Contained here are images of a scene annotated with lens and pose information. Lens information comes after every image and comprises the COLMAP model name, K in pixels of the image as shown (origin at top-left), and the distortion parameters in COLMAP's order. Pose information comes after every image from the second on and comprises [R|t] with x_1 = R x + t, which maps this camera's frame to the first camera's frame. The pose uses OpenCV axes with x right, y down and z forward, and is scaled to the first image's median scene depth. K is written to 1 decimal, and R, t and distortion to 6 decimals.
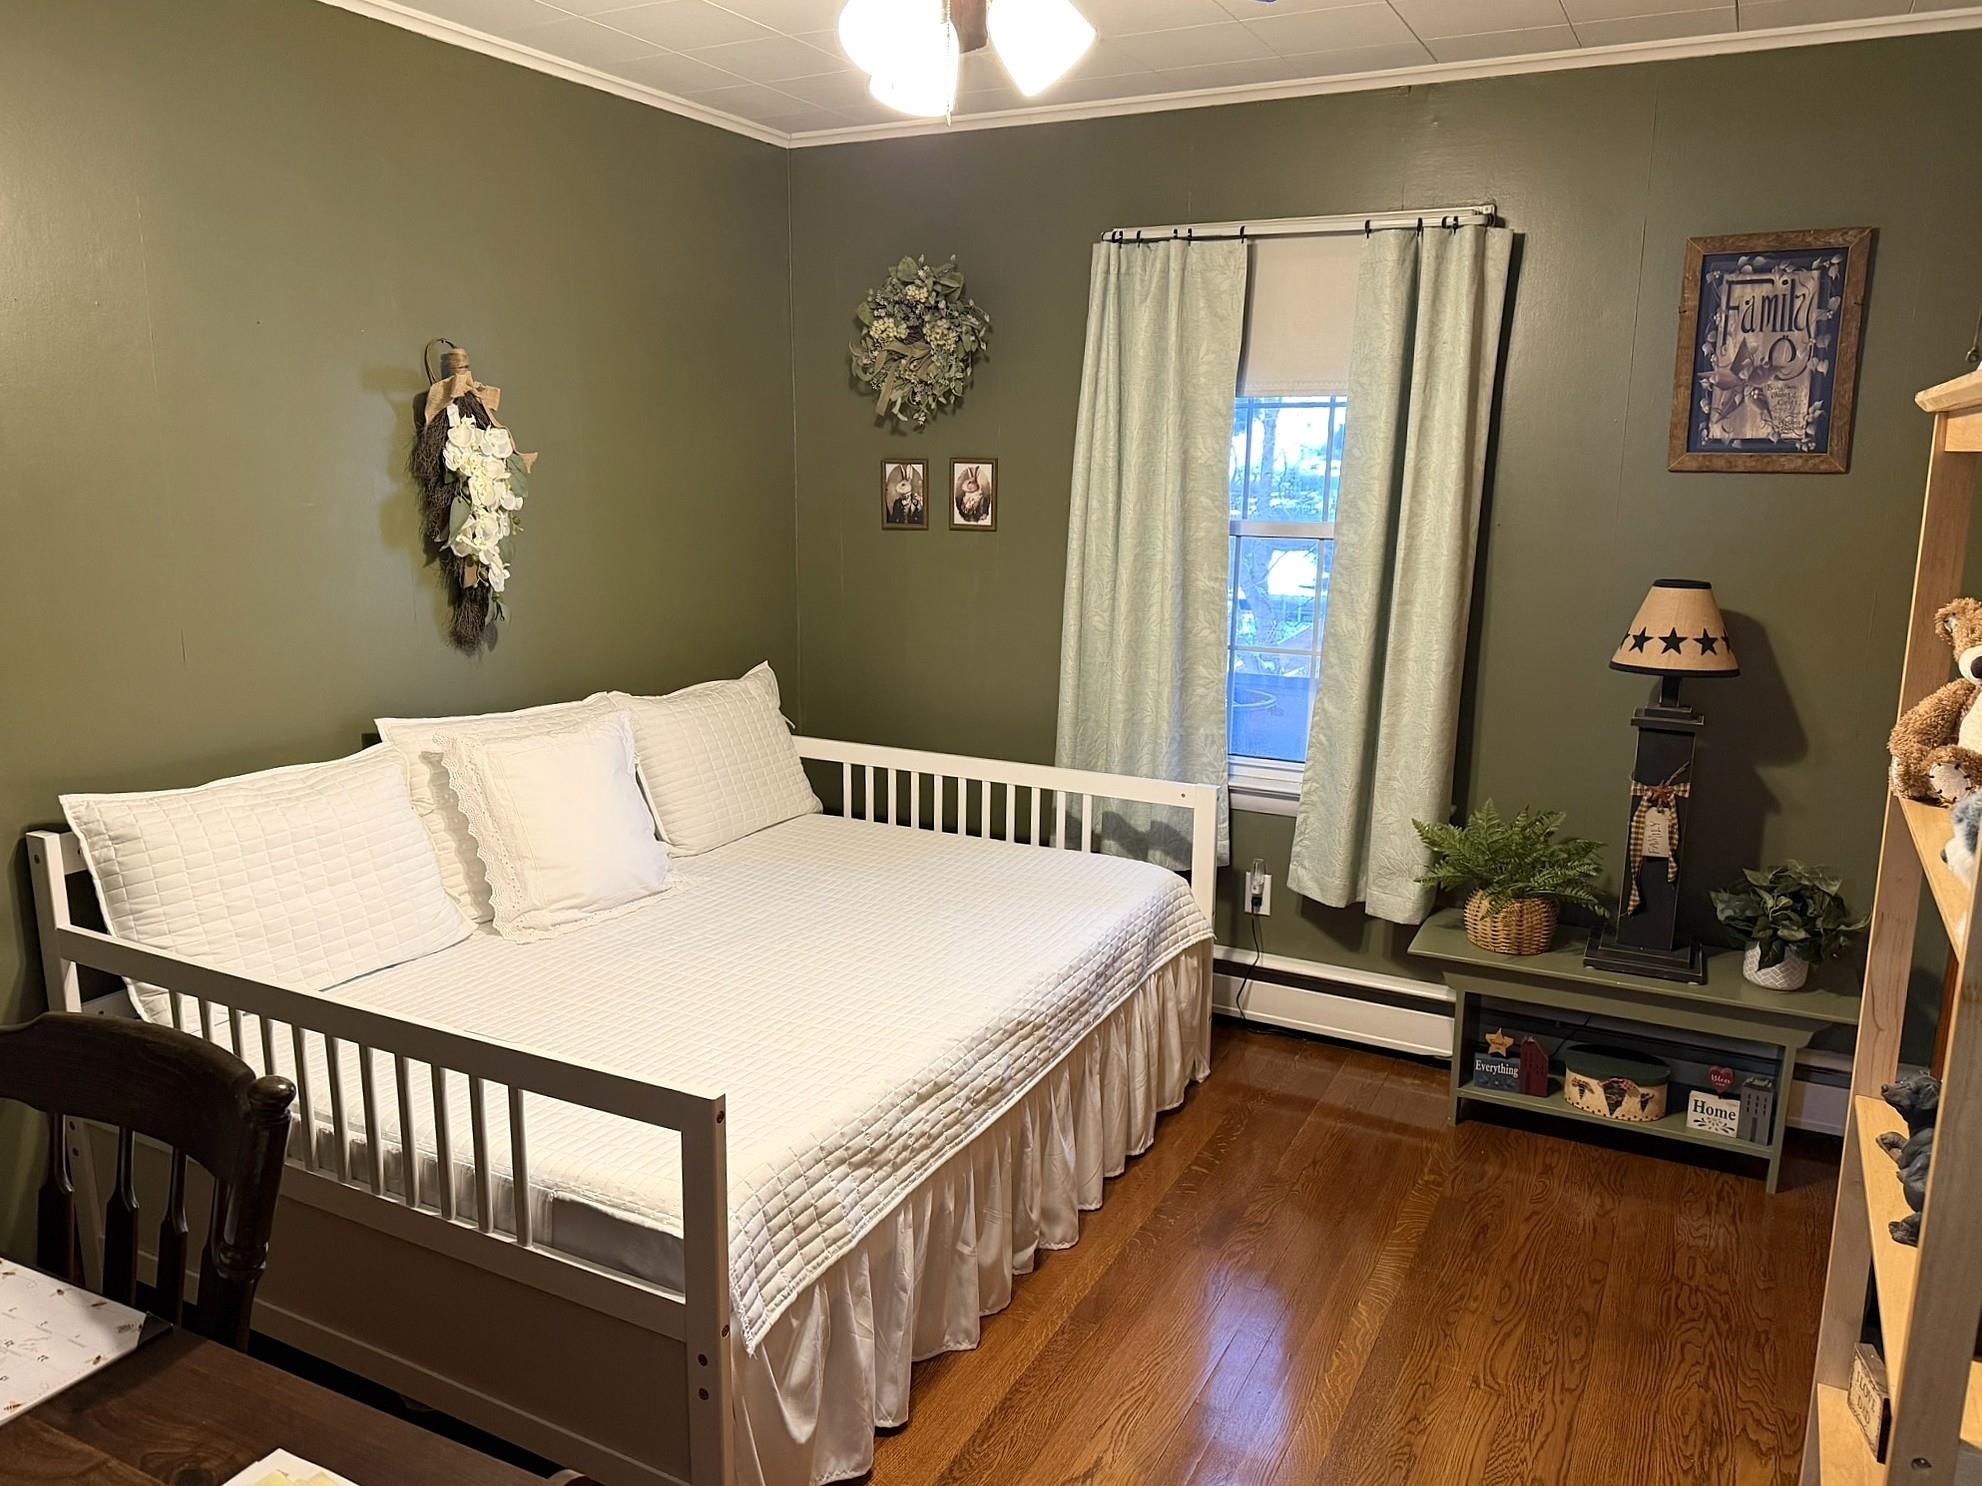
lens RADIAL K [[1452.1, 0, 991.0], [0, 1452.1, 743.0], [0, 0, 1]] dist [0.001421, 0.000094]
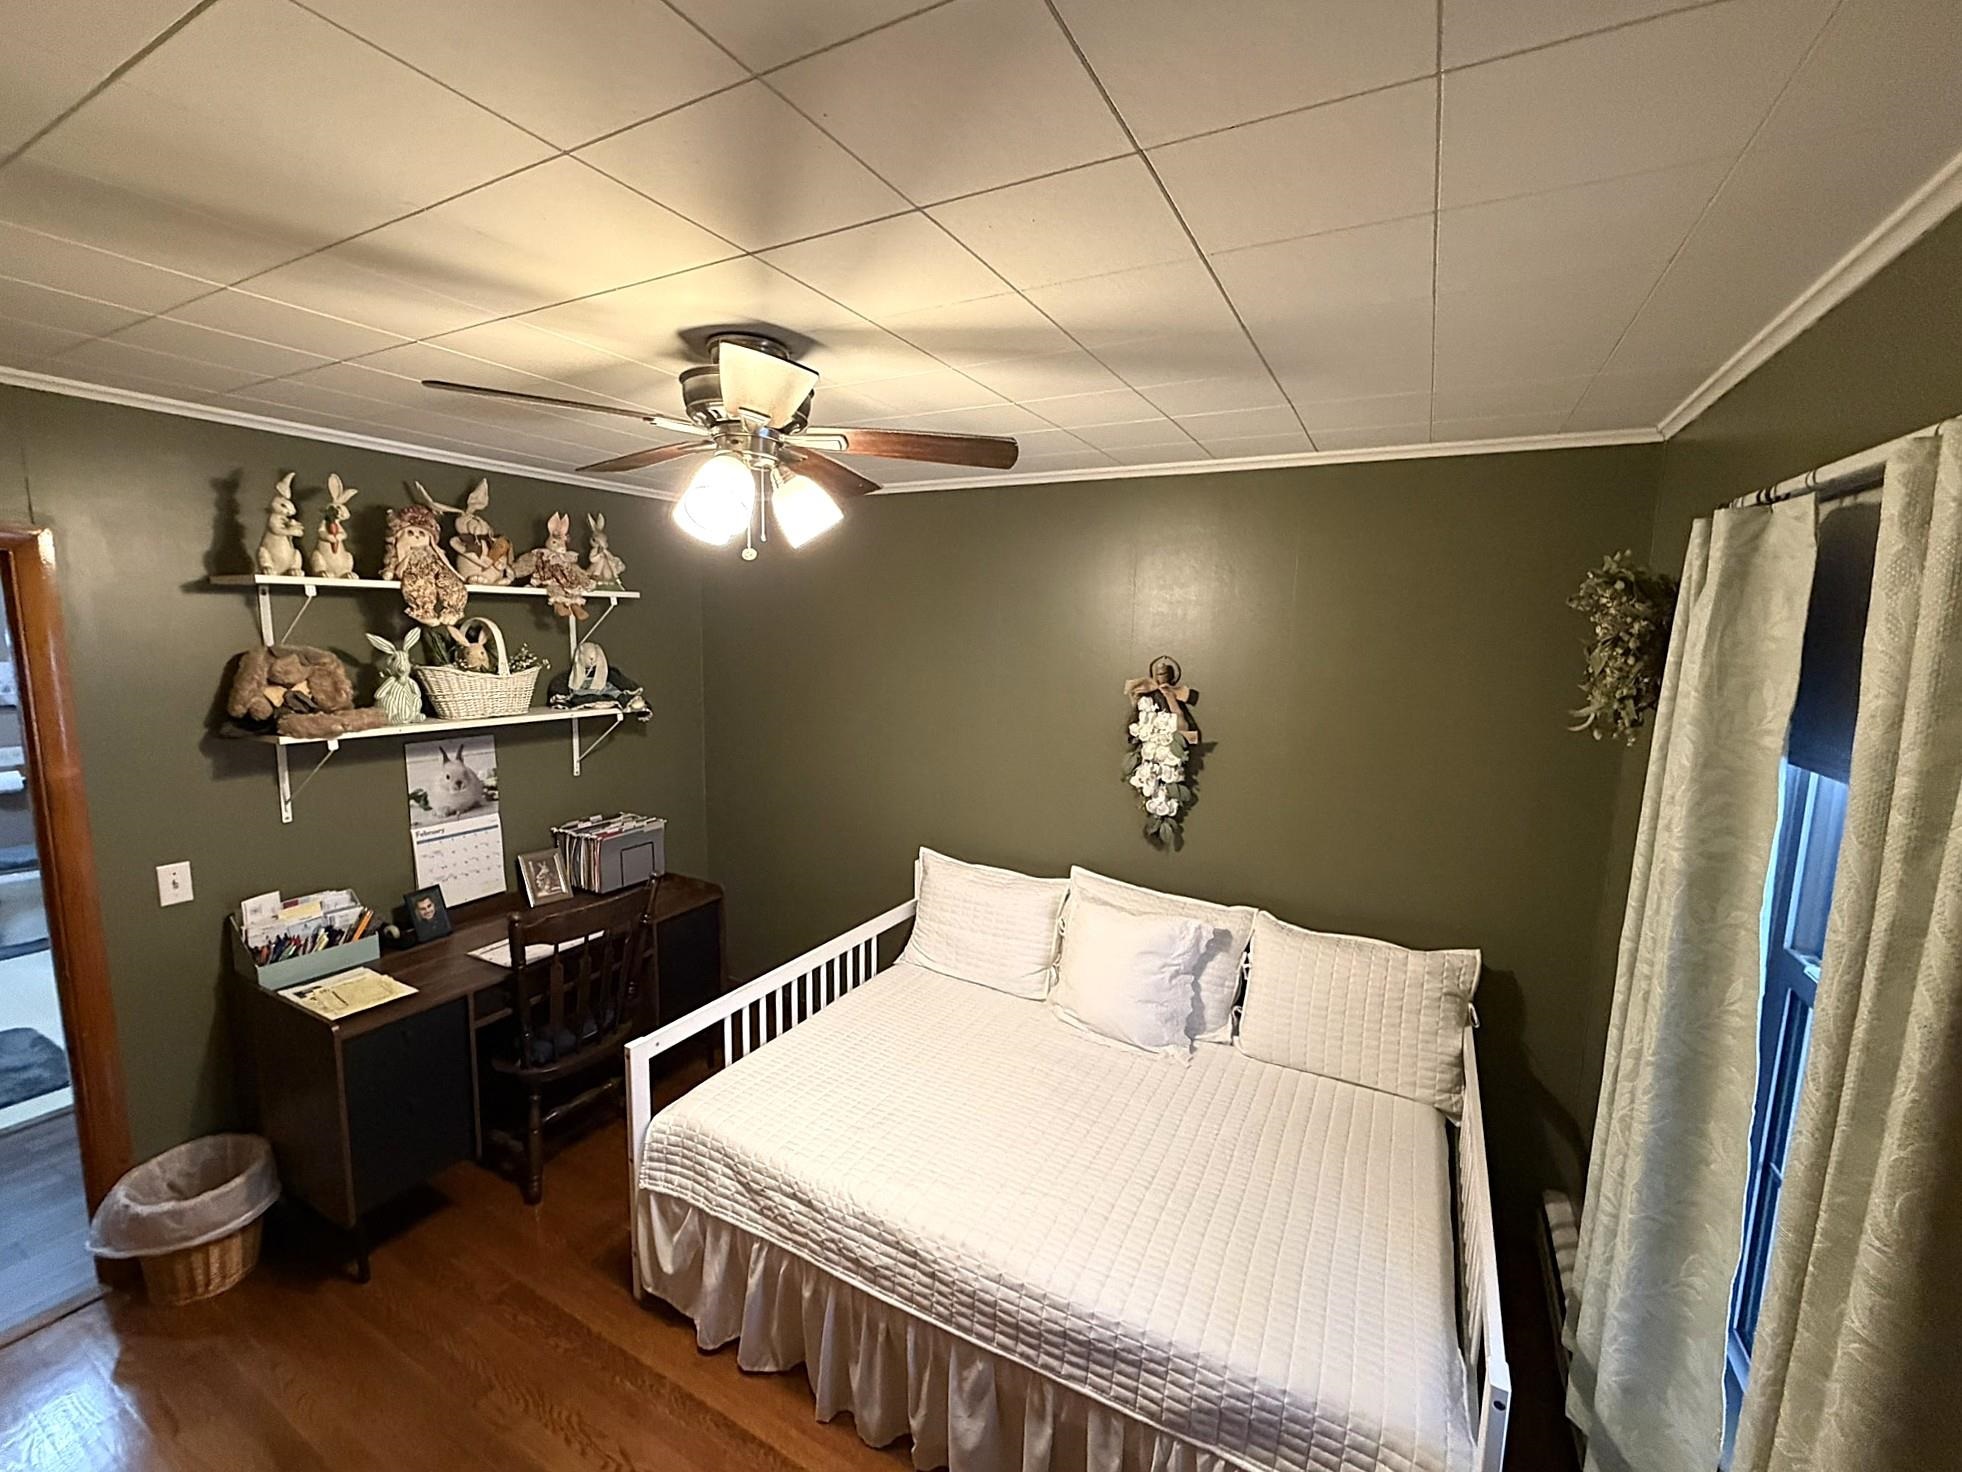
lens RADIAL K [[795.7, 0, 981.0], [0, 795.7, 736.0], [0, 0, 1]] dist [0.000153, 0.000022]
pose [[-0.018036, 0.123694, -0.992156, 0.536500], [-0.217046, 0.968170, 0.124650, -0.269379], [0.975995, 0.217592, 0.009385, 0.842443]]
